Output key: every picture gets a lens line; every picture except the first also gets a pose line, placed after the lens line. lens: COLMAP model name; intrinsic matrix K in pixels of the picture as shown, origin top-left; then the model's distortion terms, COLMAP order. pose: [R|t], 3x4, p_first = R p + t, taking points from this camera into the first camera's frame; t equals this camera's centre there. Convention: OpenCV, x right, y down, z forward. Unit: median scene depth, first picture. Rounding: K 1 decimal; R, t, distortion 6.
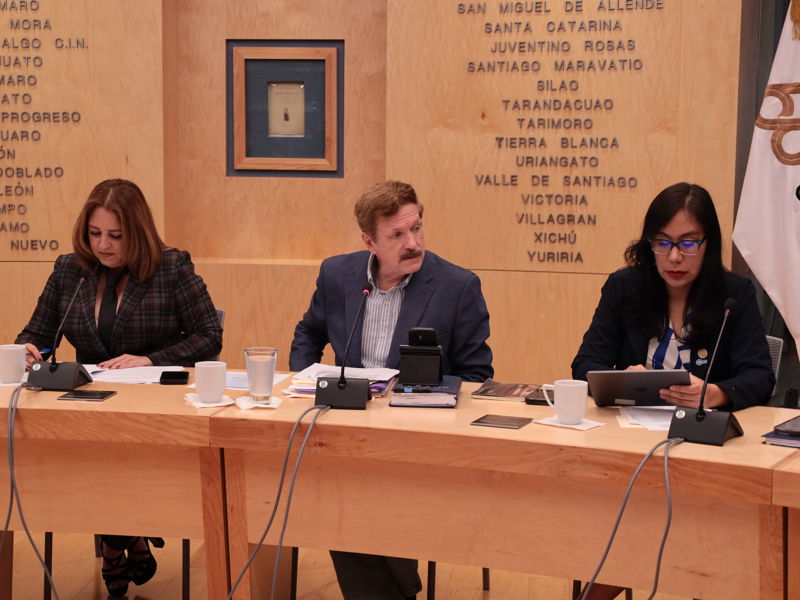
lens RADIAL K [[1417.7, 0, 400.0], [0, 1417.7, 300.0], [0, 0, 1]] dist [-0.022919, 0.138457]
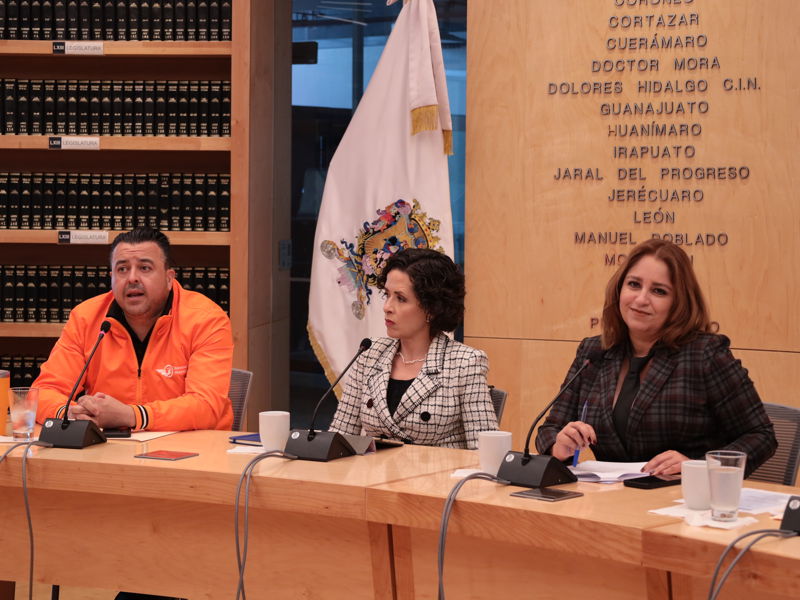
lens RADIAL K [[1834.4, 0, 400.0], [0, 1834.4, 300.0], [0, 0, 1]] dist [-0.041746, 0.322104]
pose [[0.835892, 0.029372, -0.548108, 0.198124], [-0.062042, 0.997224, -0.041177, 0.000630], [0.545377, 0.068425, 0.835393, 0.007653]]
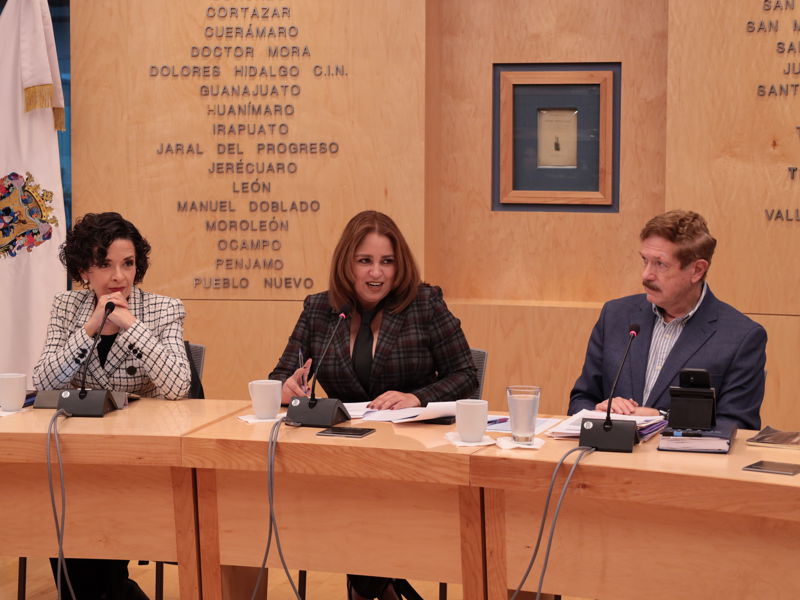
lens RADIAL K [[1656.4, 0, 400.0], [0, 1656.4, 300.0], [0, 0, 1]] dist [-0.027676, 0.107017]
pose [[0.984334, 0.009943, -0.176031, 0.010484], [-0.016122, 0.999302, -0.033706, 0.008973], [0.175573, 0.036015, 0.983807, -0.078018]]
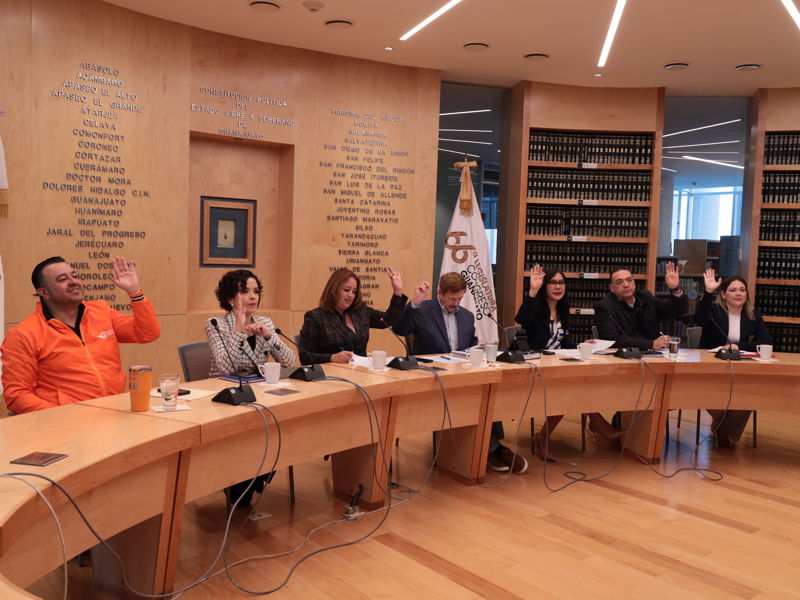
lens RADIAL K [[719.9, 0, 400.0], [0, 719.9, 300.0], [0, 0, 1]] dist [-0.035101, 0.009646]
pose [[0.703900, -0.034251, 0.709473, -0.672421], [0.057292, 0.998320, -0.008647, -0.021919], [-0.707985, 0.046734, 0.704679, 0.146725]]
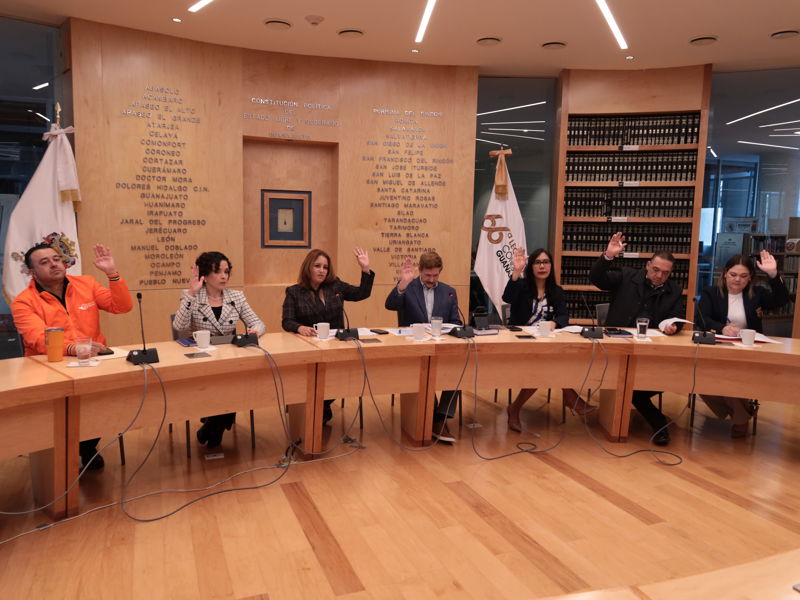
lens RADIAL K [[608.9, 0, 400.0], [0, 608.9, 300.0], [0, 0, 1]] dist [-0.014249, -0.002190]
pose [[0.882056, -0.046890, 0.468806, -0.427845], [0.042278, 0.998898, 0.020364, -0.015041], [-0.469244, 0.001858, 0.883067, 0.017509]]
